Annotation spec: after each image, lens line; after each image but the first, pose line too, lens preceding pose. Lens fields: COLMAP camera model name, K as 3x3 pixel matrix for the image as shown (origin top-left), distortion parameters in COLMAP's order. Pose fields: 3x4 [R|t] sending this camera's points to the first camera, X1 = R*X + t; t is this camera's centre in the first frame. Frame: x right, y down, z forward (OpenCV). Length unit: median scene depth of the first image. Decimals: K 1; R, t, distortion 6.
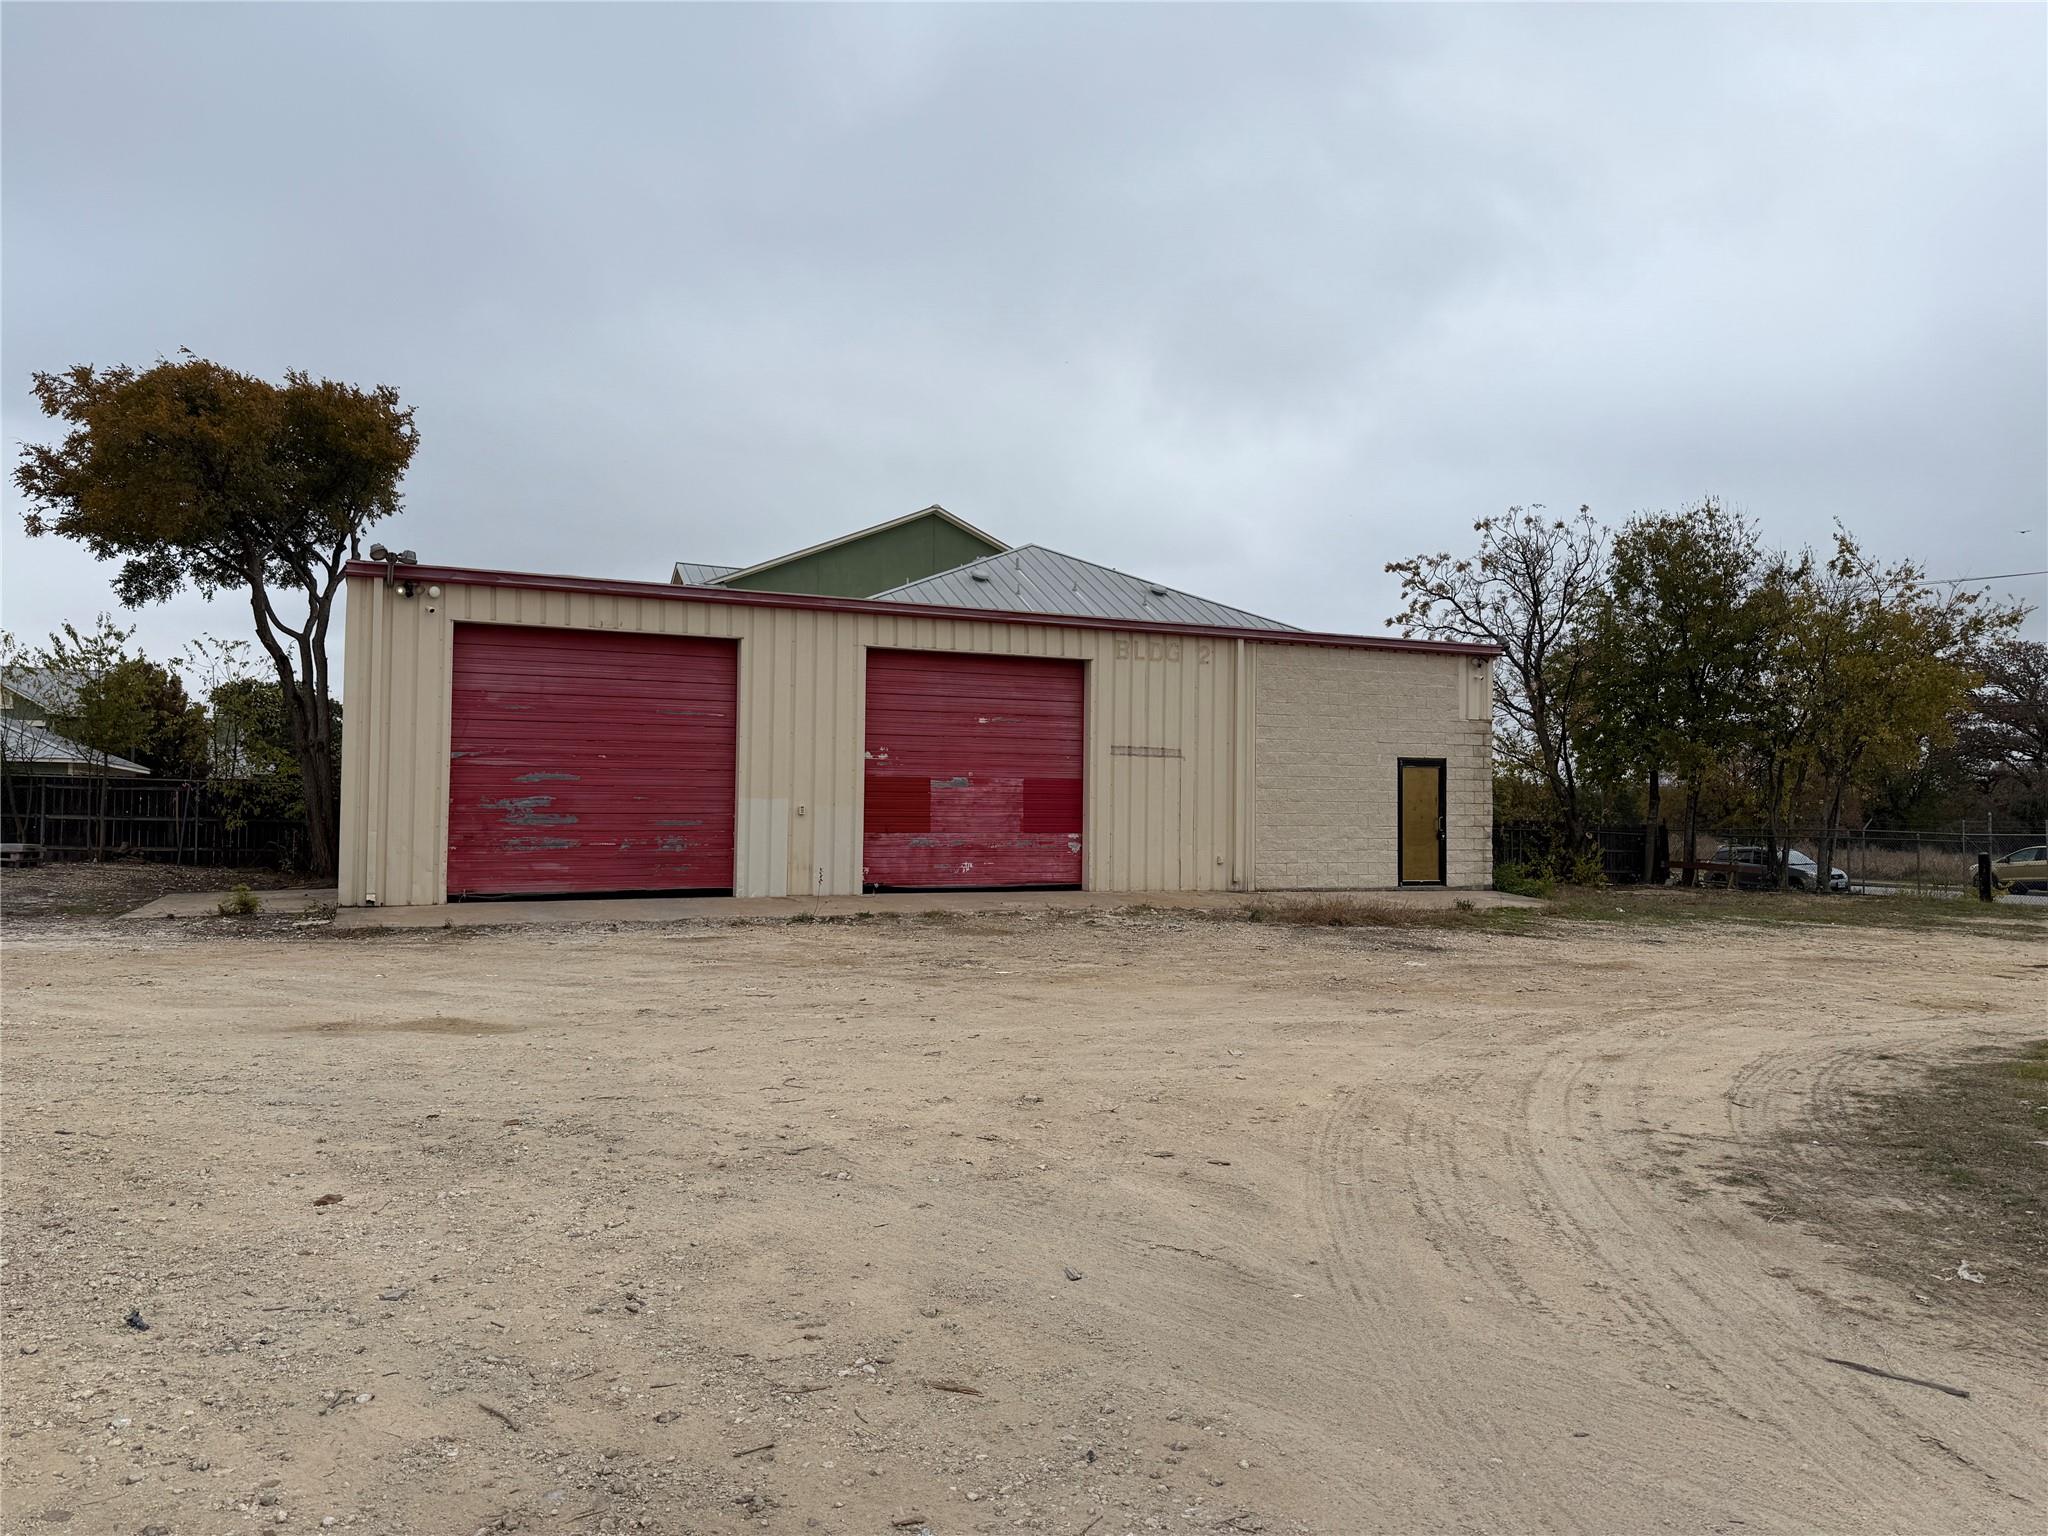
lens RADIAL K [[1434.7, 0, 1024.0], [0, 1434.7, 768.0], [0, 0, 1]] dist [0.172781, -0.324861]
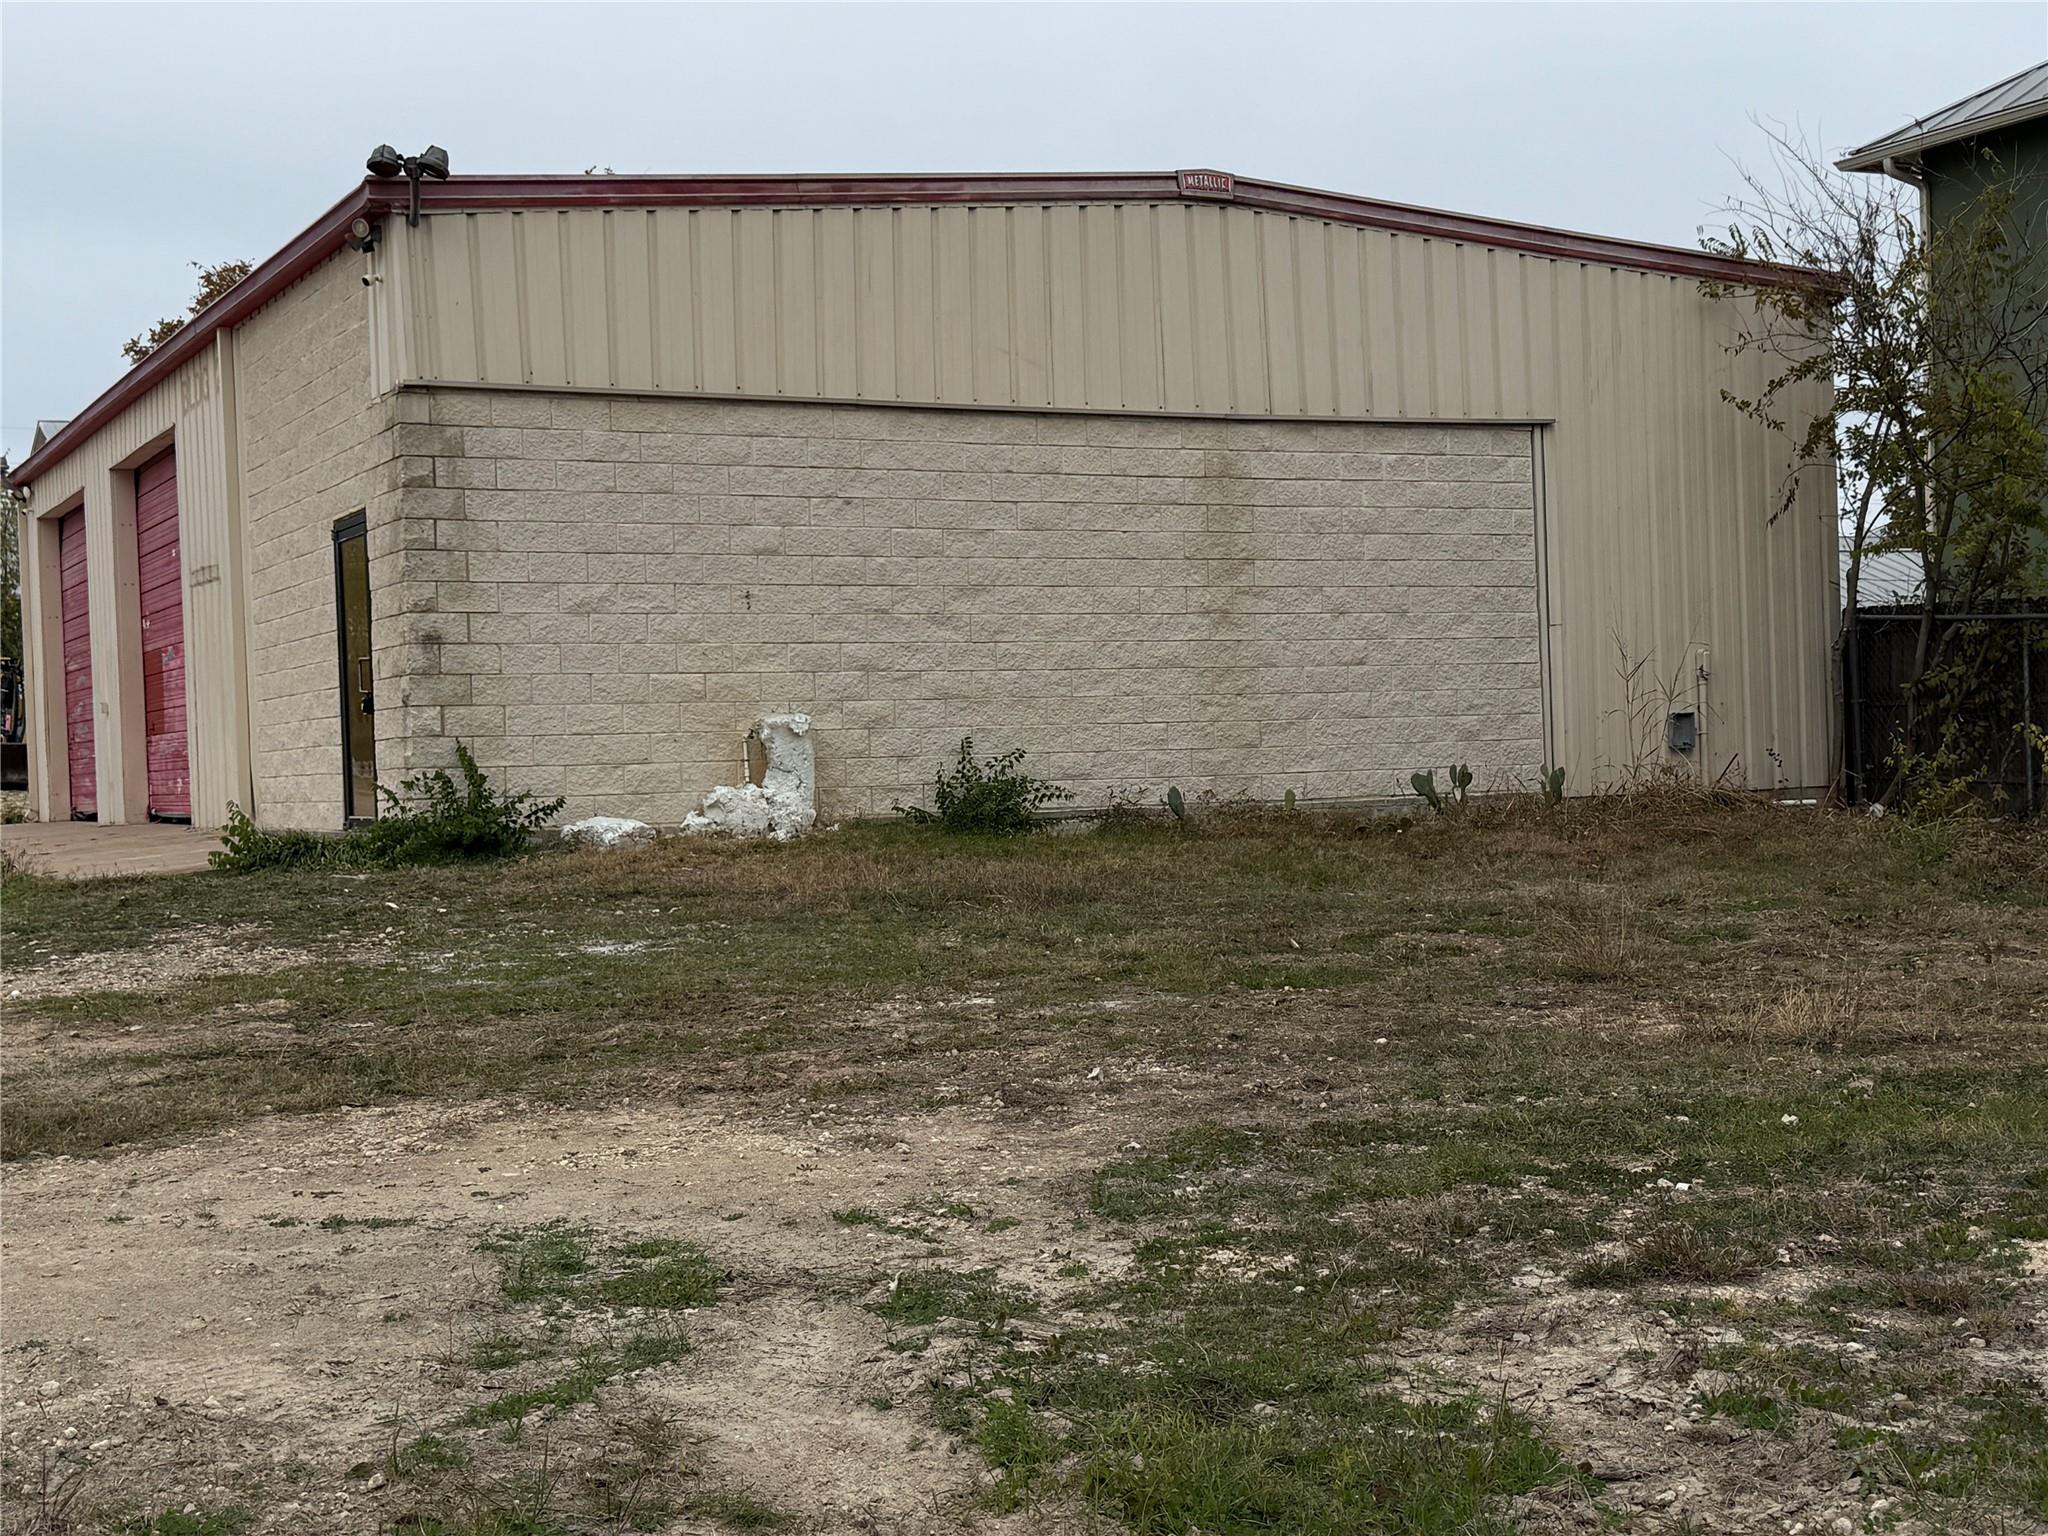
lens RADIAL K [[2713.5, 0, 1024.0], [0, 2713.5, 768.0], [0, 0, 1]] dist [0.139526, -0.020496]
pose [[0.046220, -0.006261, -0.998912, 1.212234], [0.063216, 0.997994, -0.003330, 0.090240], [0.996929, -0.062994, 0.046523, 1.330881]]
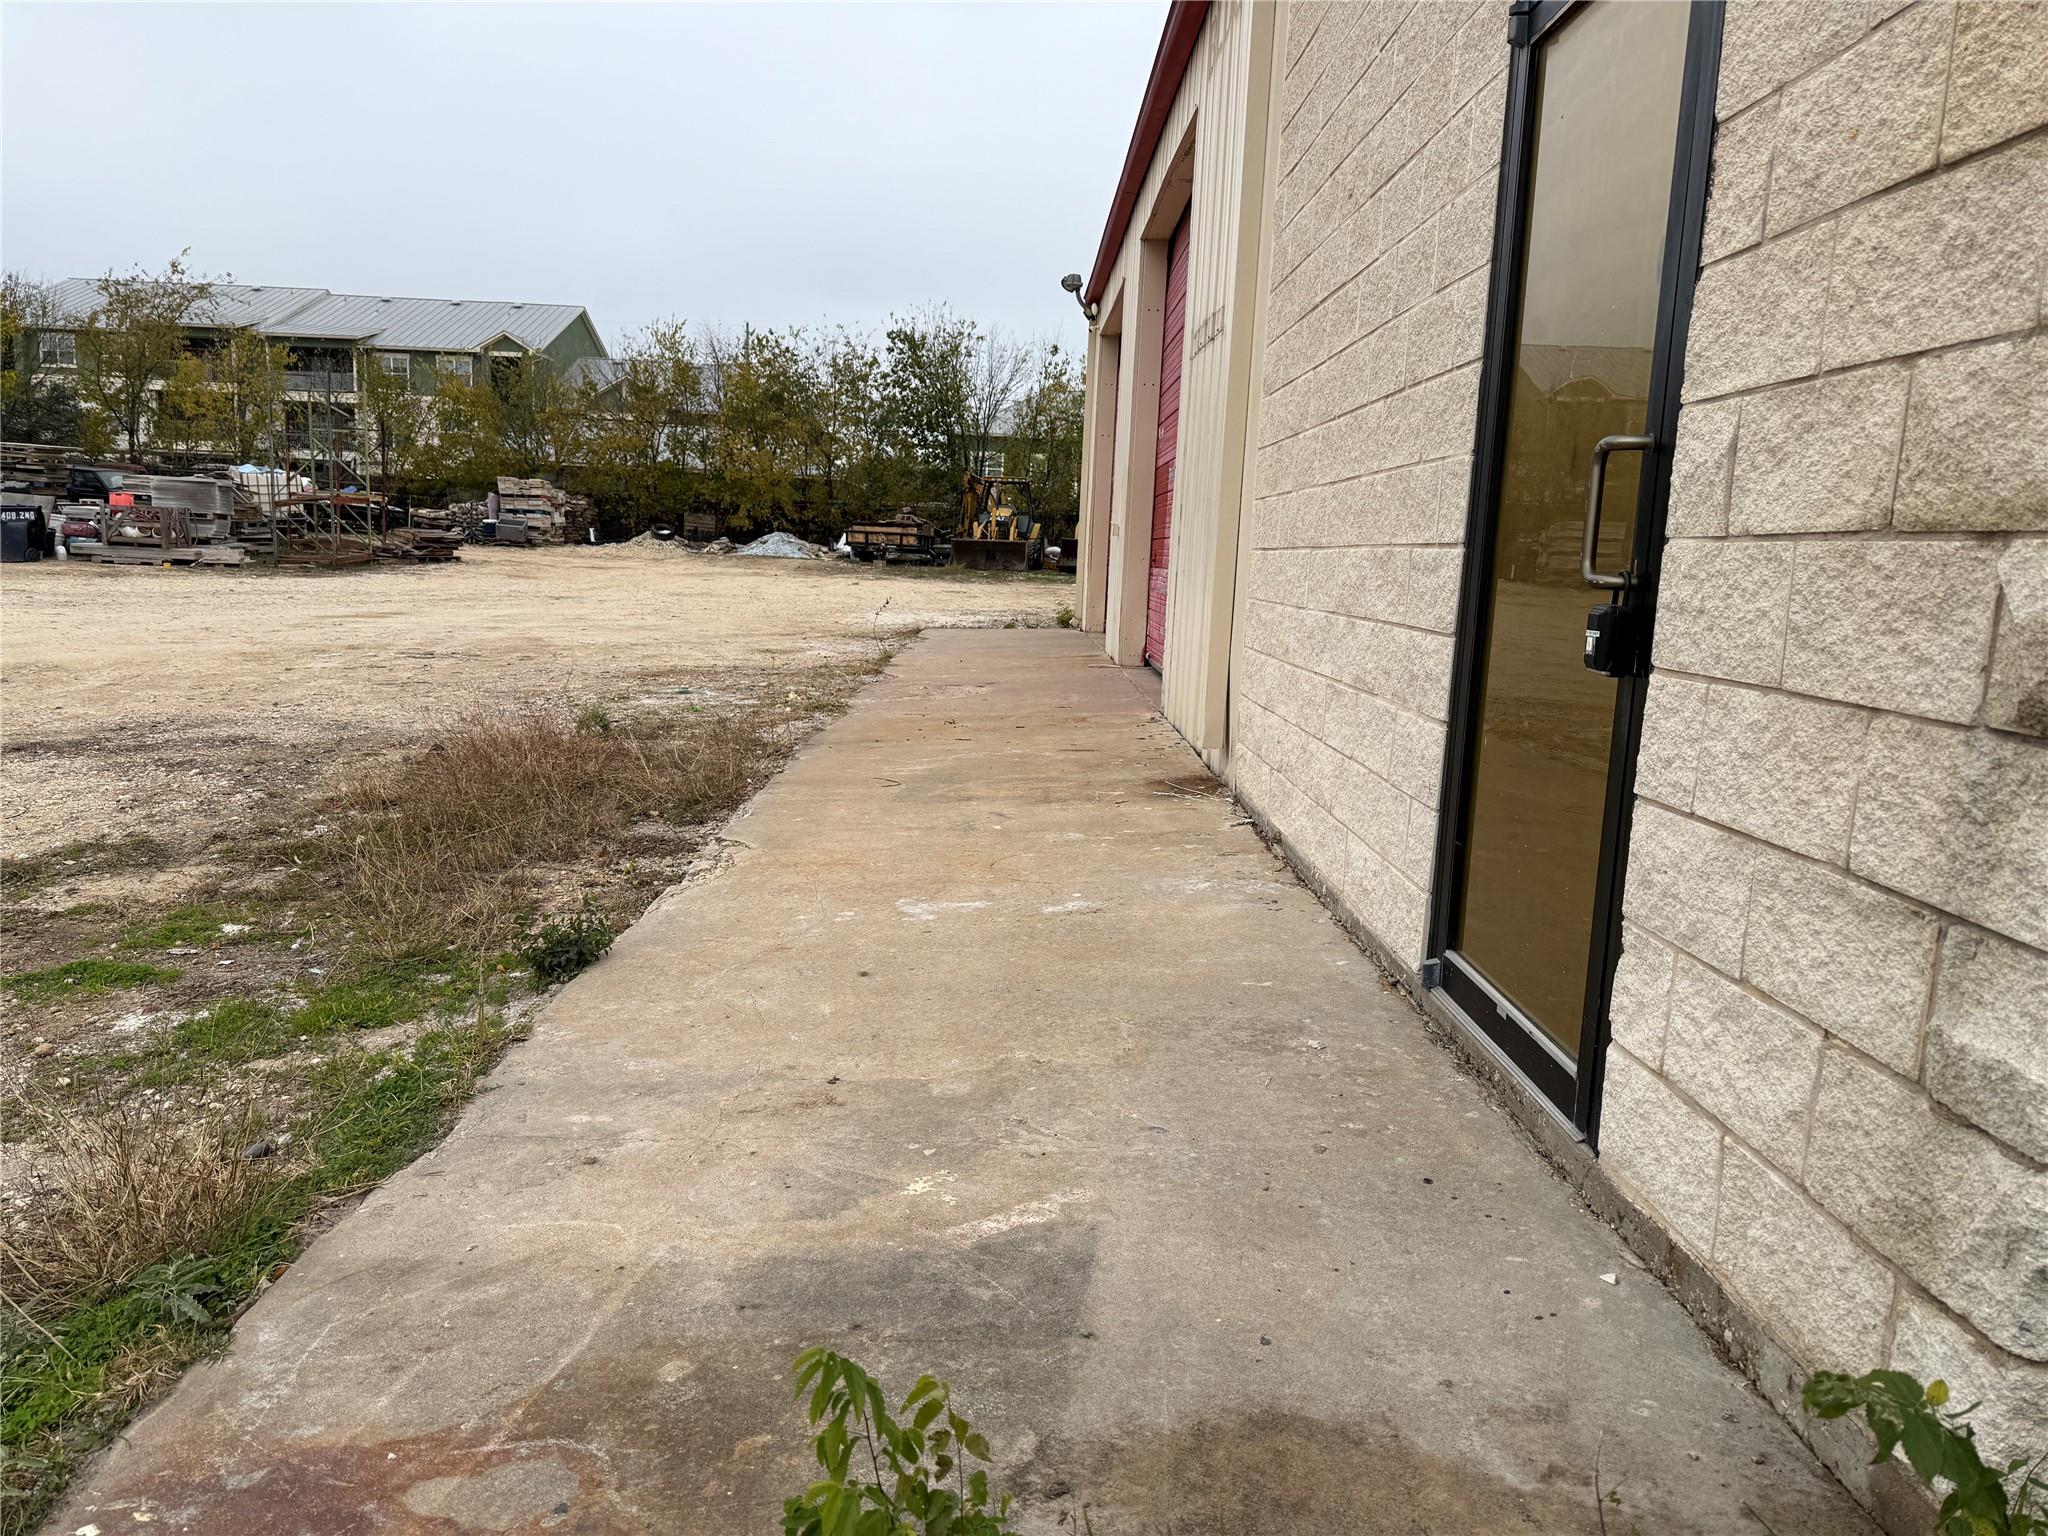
lens RADIAL K [[1434.7, 0, 1024.0], [0, 1434.7, 768.0], [0, 0, 1]] dist [0.172781, -0.324861]
pose [[-0.397762, 0.110621, -0.910796, 0.459351], [-0.021358, 0.991319, 0.129729, 0.050759], [0.917240, 0.071054, -0.391946, 1.168377]]
